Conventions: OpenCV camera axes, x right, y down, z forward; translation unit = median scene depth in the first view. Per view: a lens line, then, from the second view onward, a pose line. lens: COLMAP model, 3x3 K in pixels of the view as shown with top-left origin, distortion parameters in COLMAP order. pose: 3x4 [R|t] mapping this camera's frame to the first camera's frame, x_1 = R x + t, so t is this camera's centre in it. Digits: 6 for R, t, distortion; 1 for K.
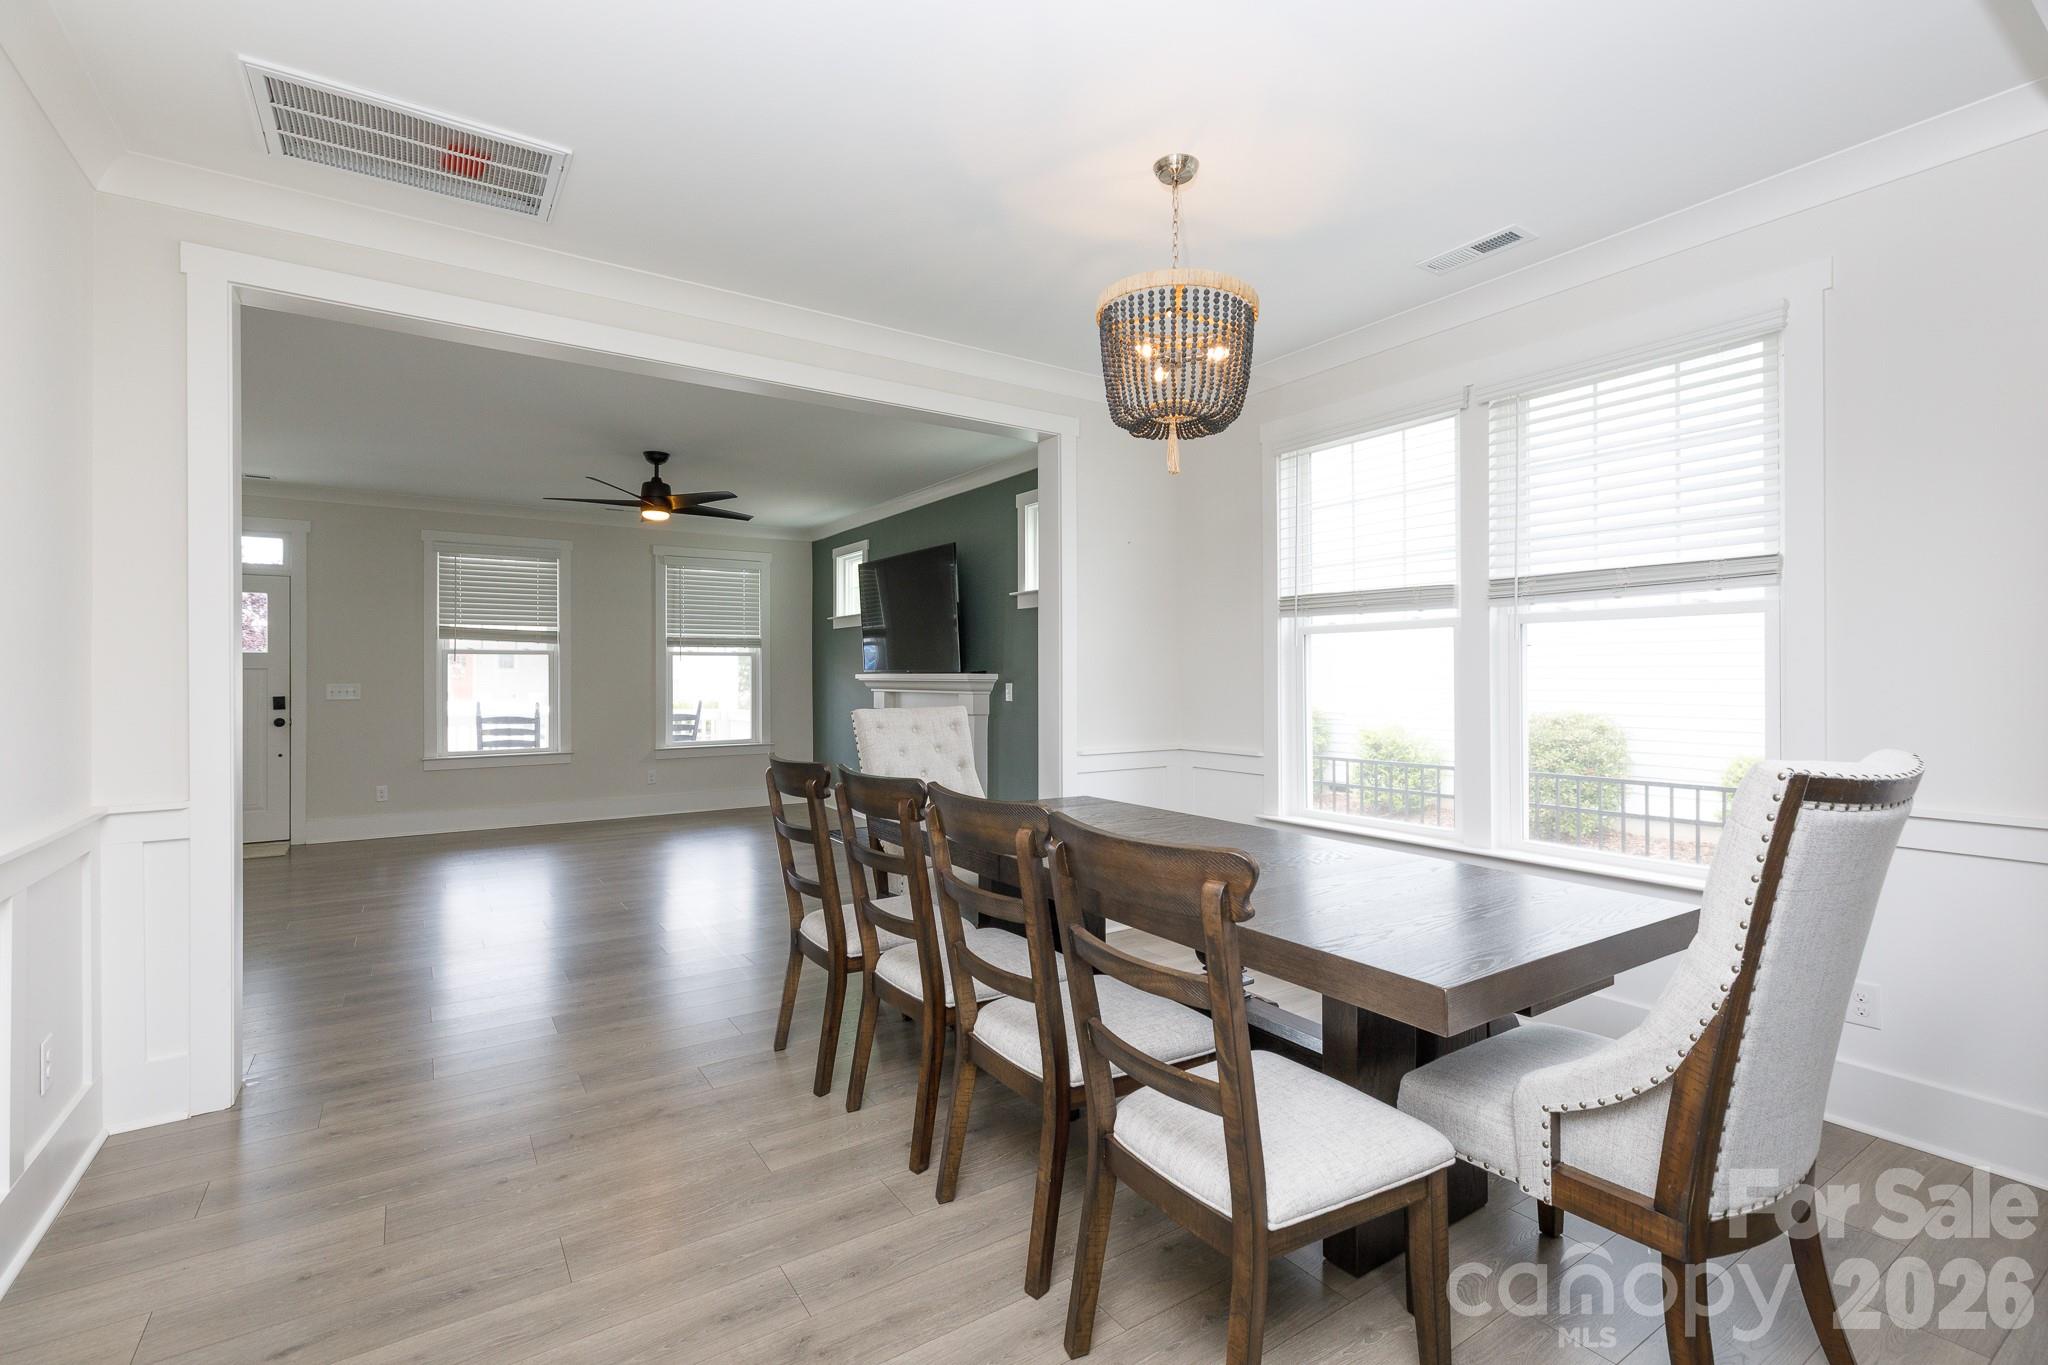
lens RADIAL K [[916.7, 0, 1004.6], [0, 916.7, 670.5], [0, 0, 1]] dist [0.004057, -0.000101]
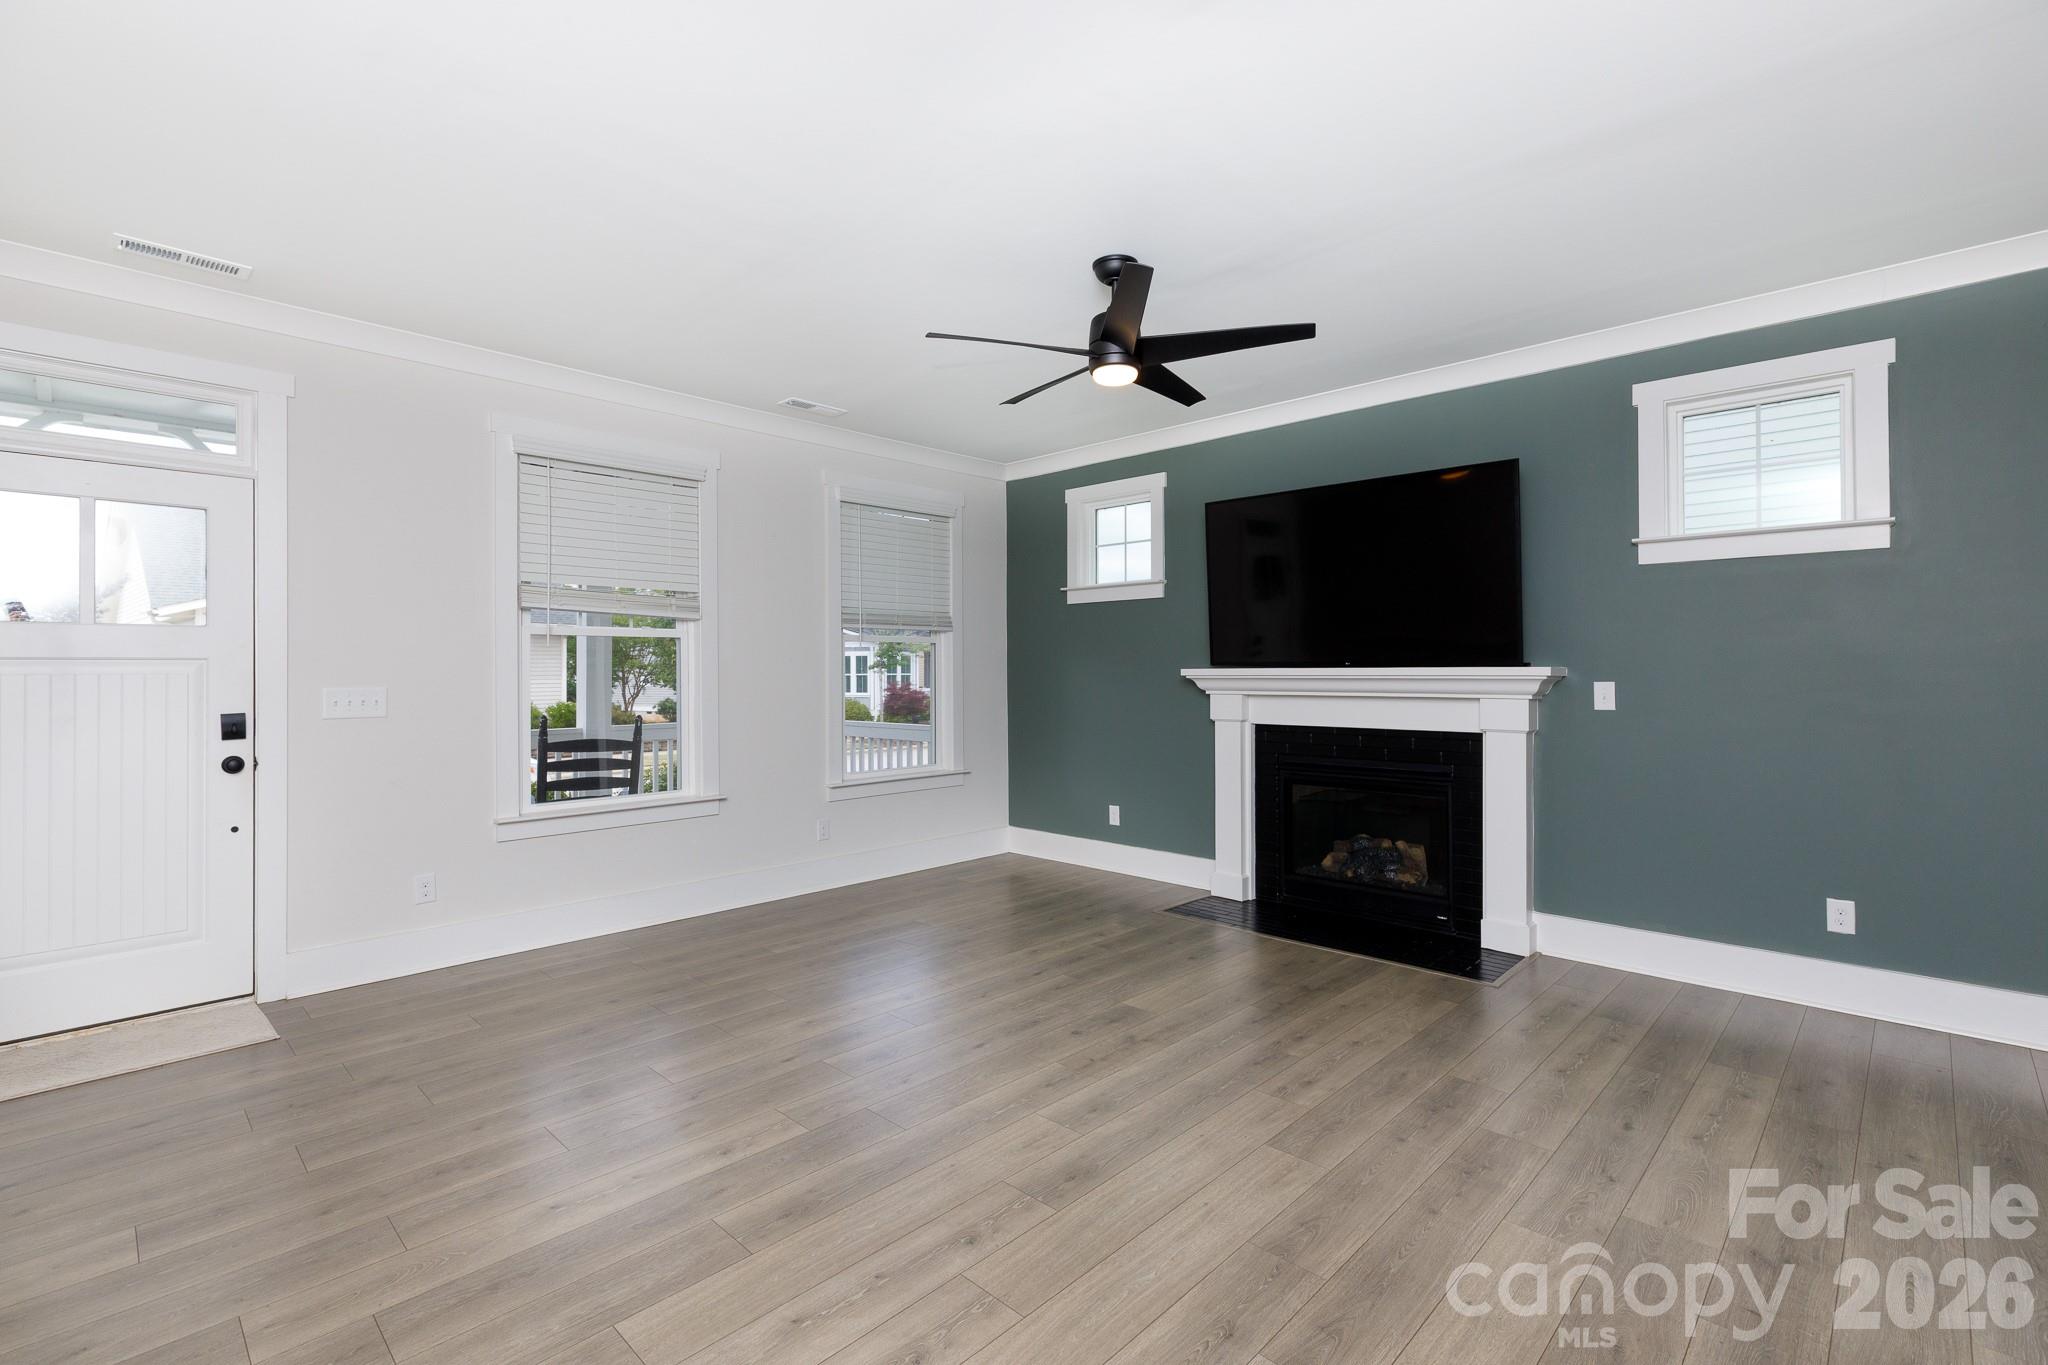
lens RADIAL K [[916.7, 0, 1012.9], [0, 916.7, 656.8], [0, 0, 1]] dist [0.004057, -0.000101]
pose [[0.978349, 0.000756, 0.206961, -0.469670], [0.001416, 0.999945, -0.010347, 0.002393], [-0.206957, 0.010416, 0.978294, 0.408133]]
